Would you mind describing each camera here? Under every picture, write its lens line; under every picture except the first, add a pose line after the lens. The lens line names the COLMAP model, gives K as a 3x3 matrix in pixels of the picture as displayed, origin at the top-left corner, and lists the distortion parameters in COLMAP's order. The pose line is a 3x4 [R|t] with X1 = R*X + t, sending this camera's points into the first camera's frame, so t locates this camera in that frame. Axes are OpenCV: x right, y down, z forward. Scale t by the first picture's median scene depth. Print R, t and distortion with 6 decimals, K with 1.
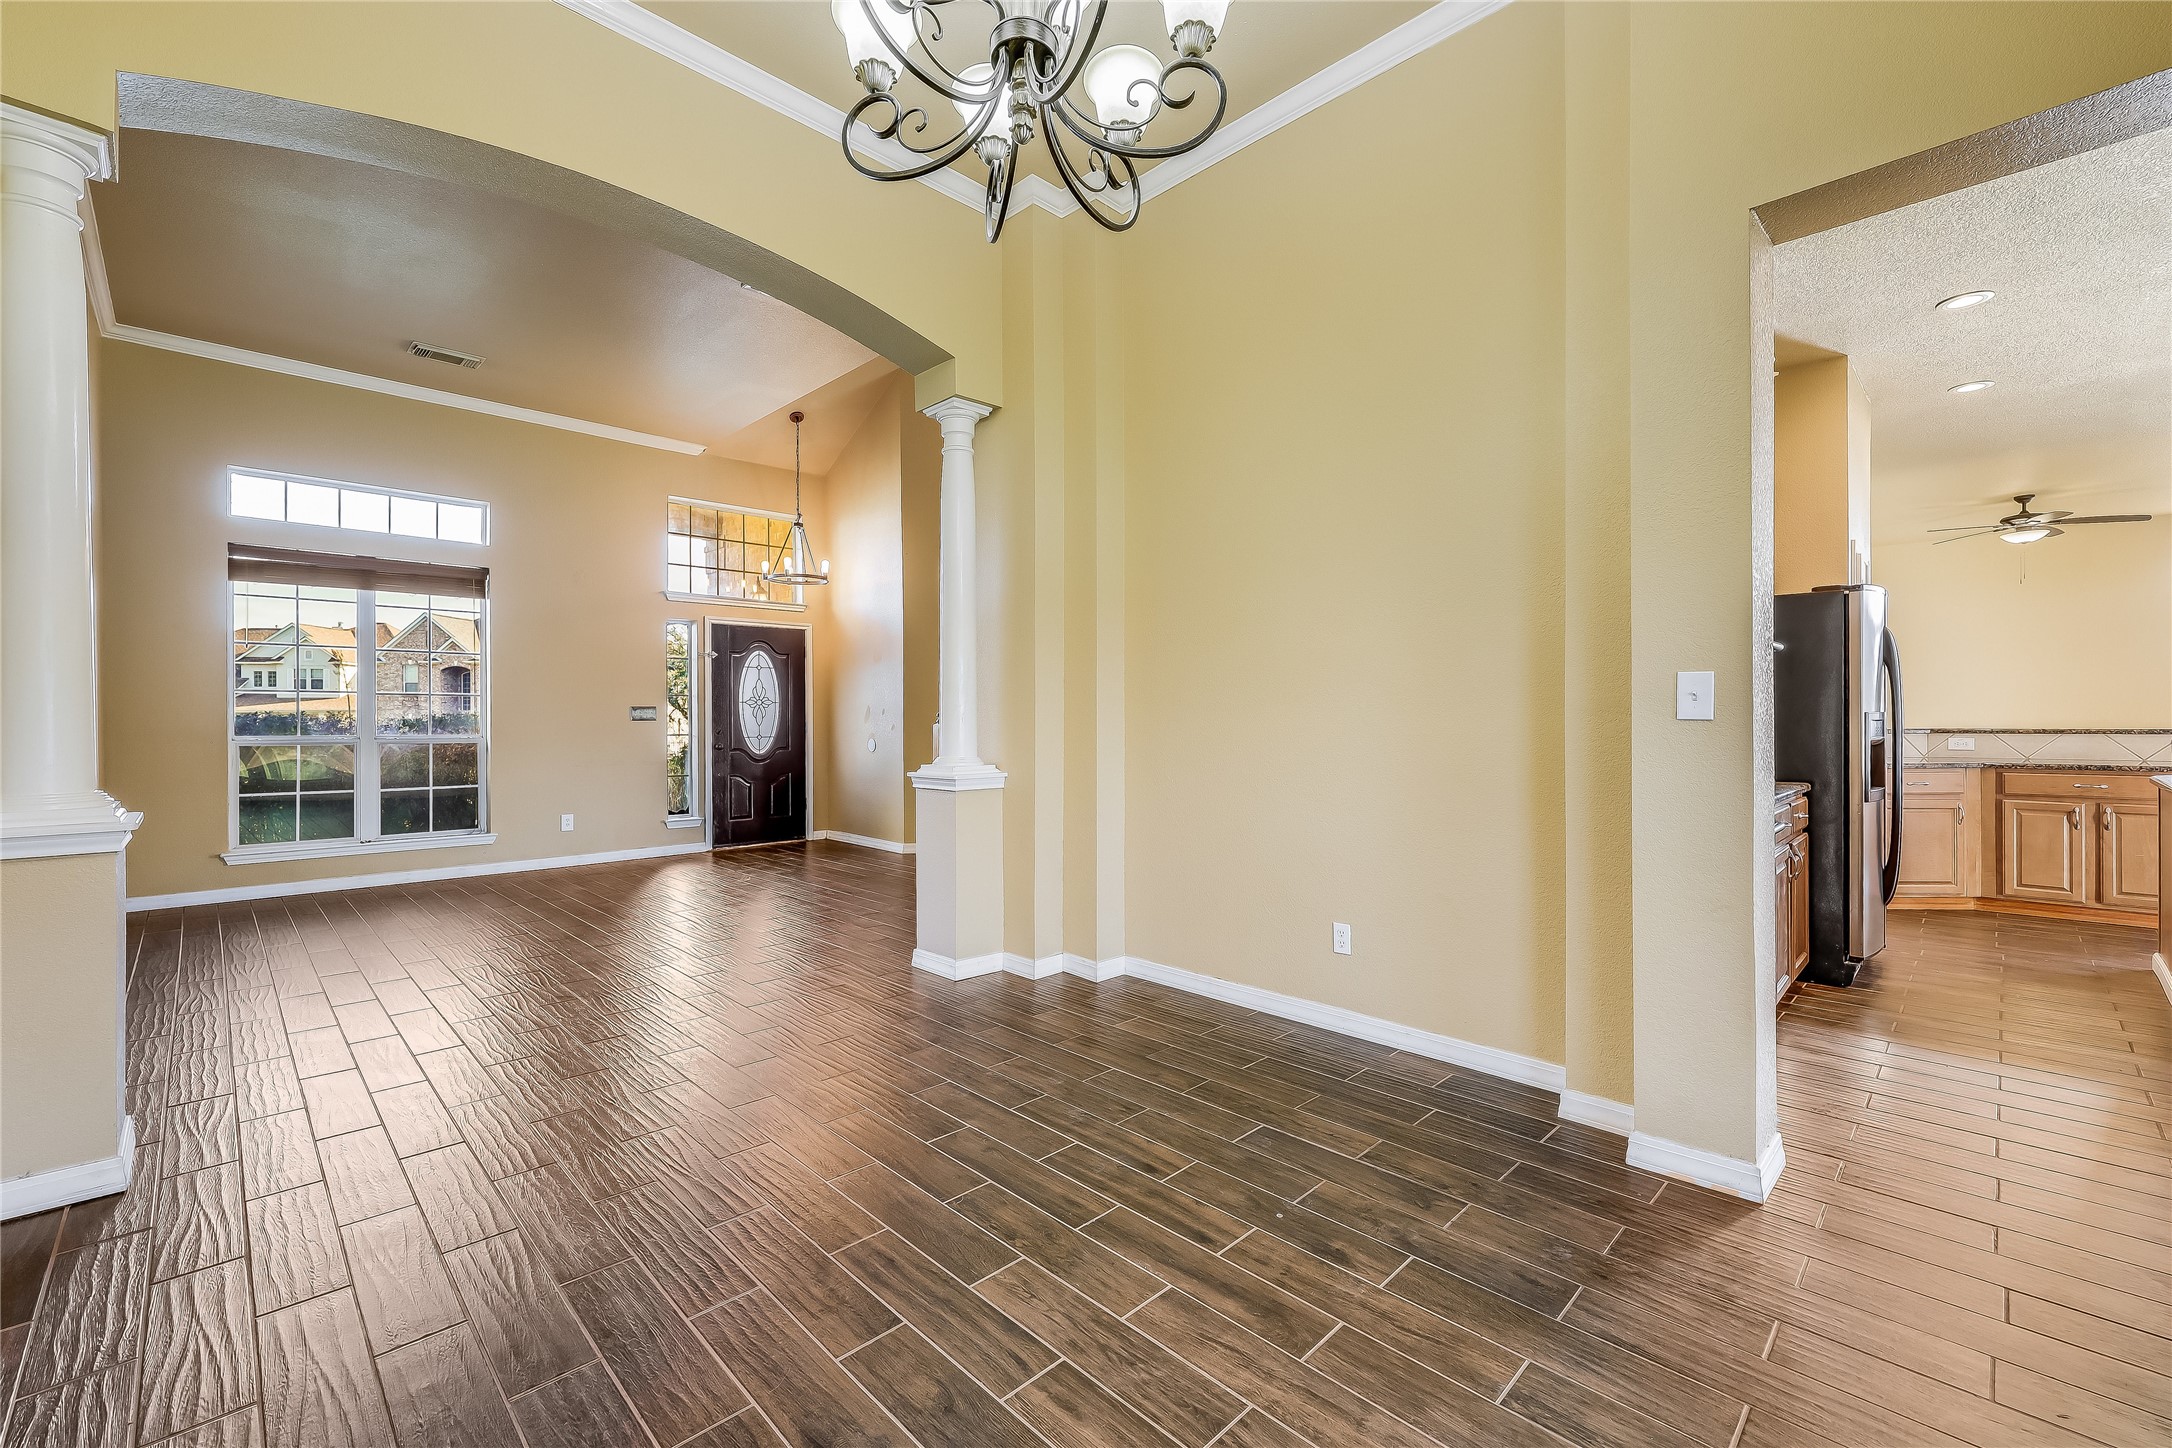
lens RADIAL K [[900.7, 0, 1076.3], [0, 900.7, 719.2], [0, 0, 1]] dist [0.001173, 0.000259]
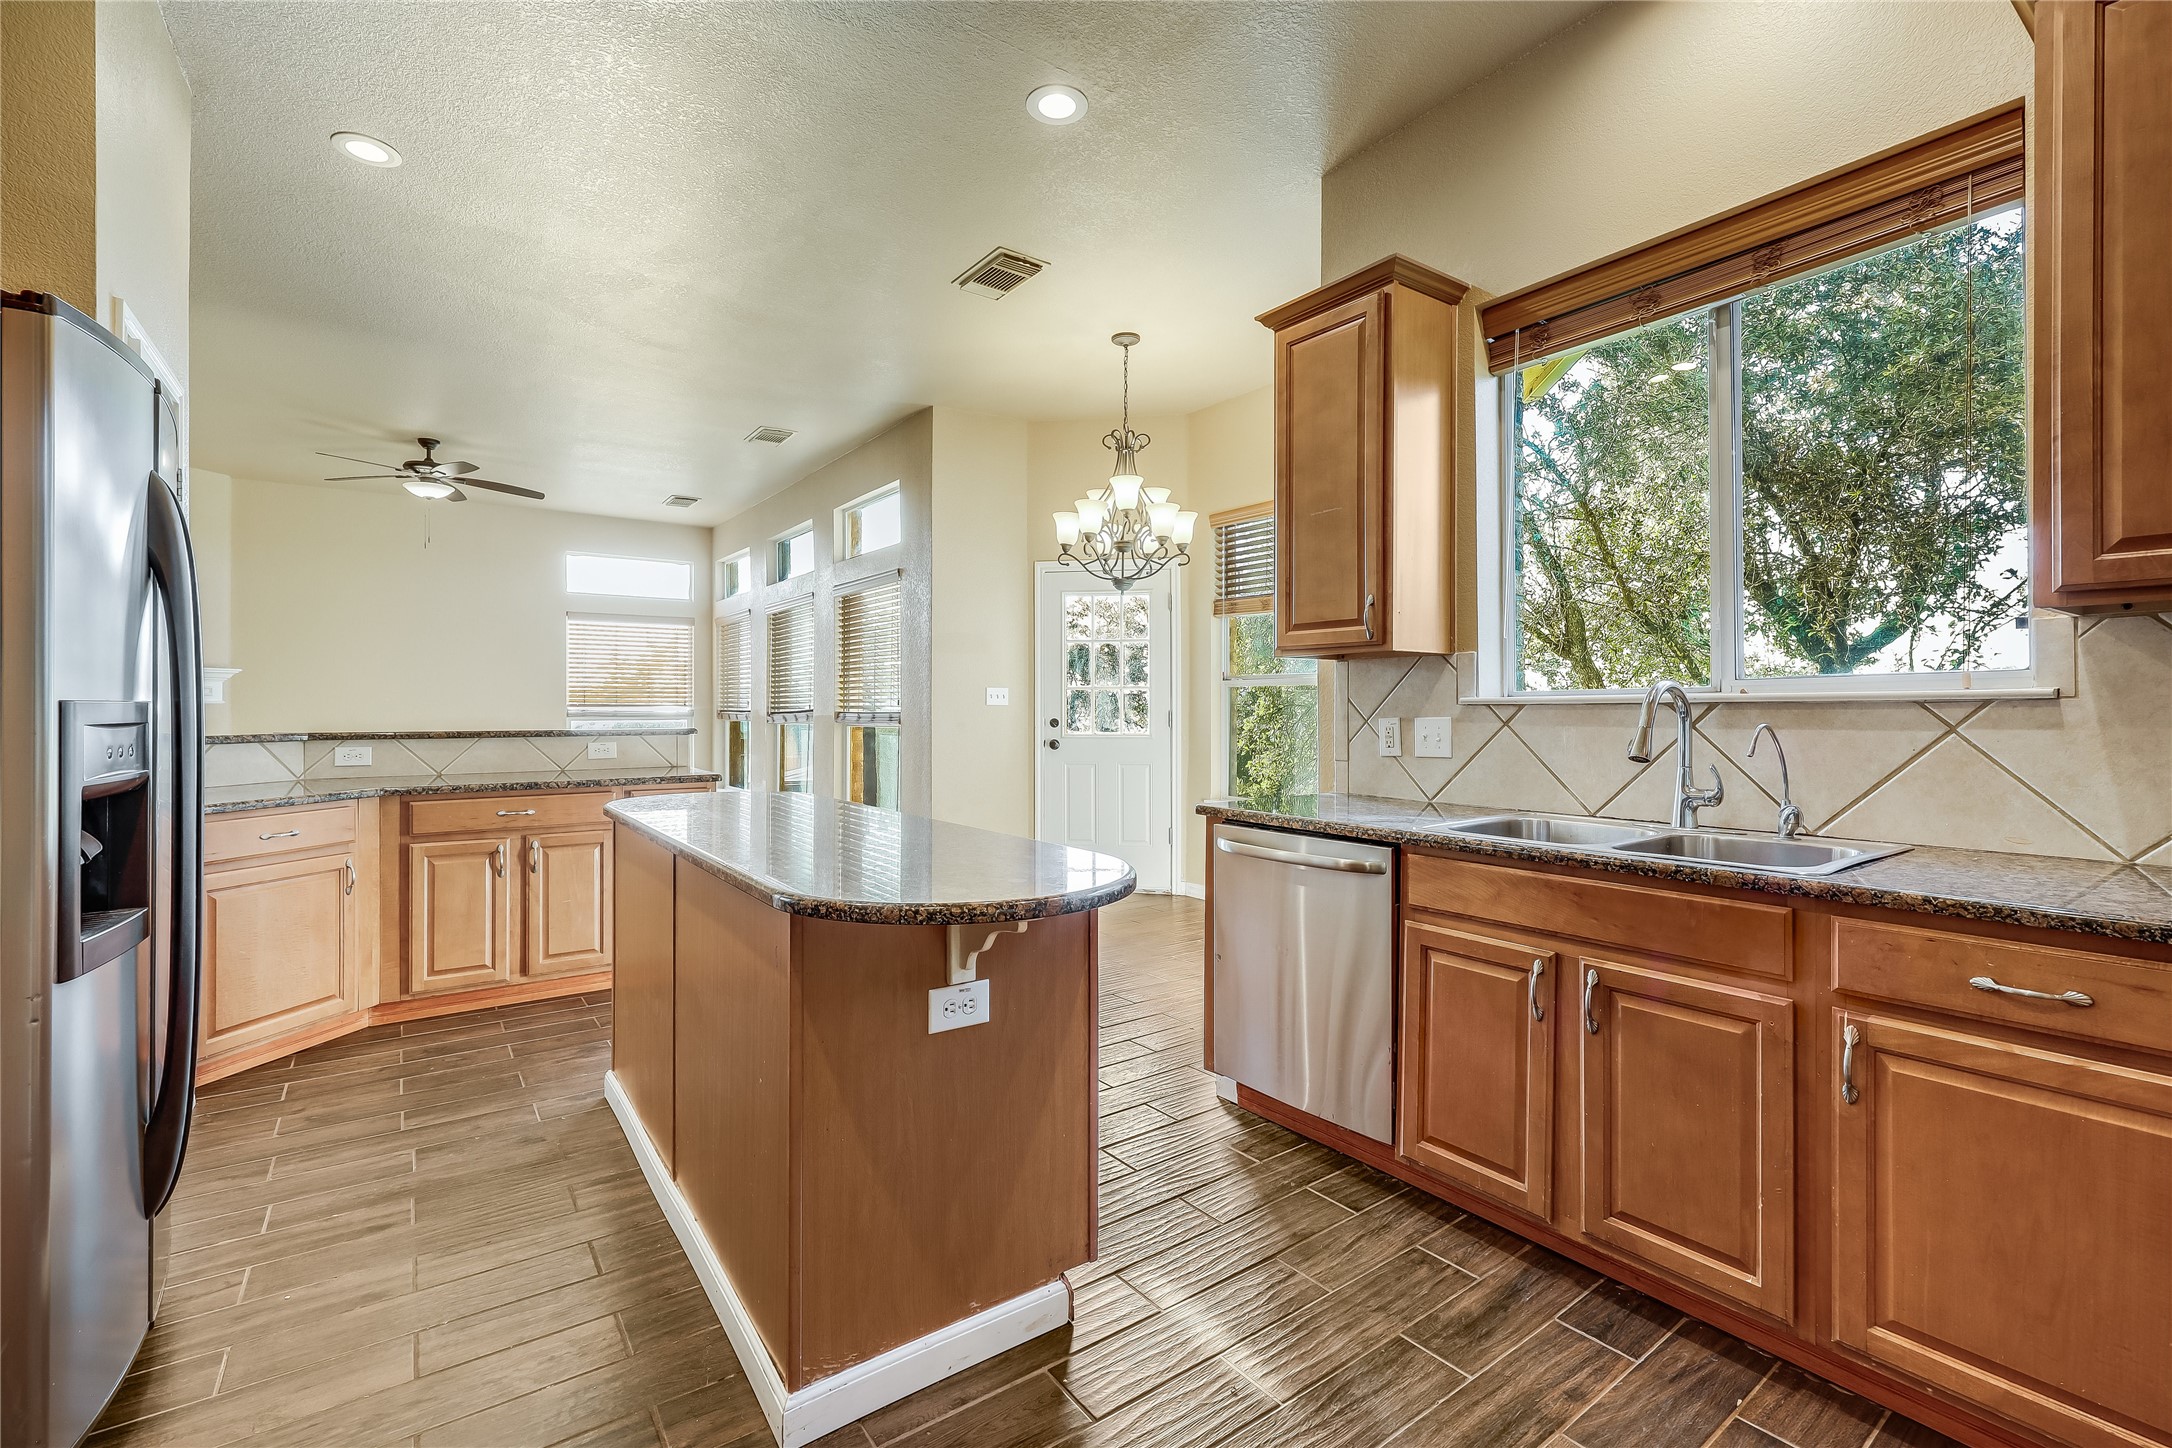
lens RADIAL K [[947.1, 0, 1083.8], [0, 947.1, 711.0], [0, 0, 1]] dist [0.001682, 0.000260]
pose [[0.145030, 0.005675, 0.989411, 0.448517], [-0.000561, 0.999984, -0.005653, -0.001589], [-0.989427, 0.000265, 0.145031, 0.447487]]
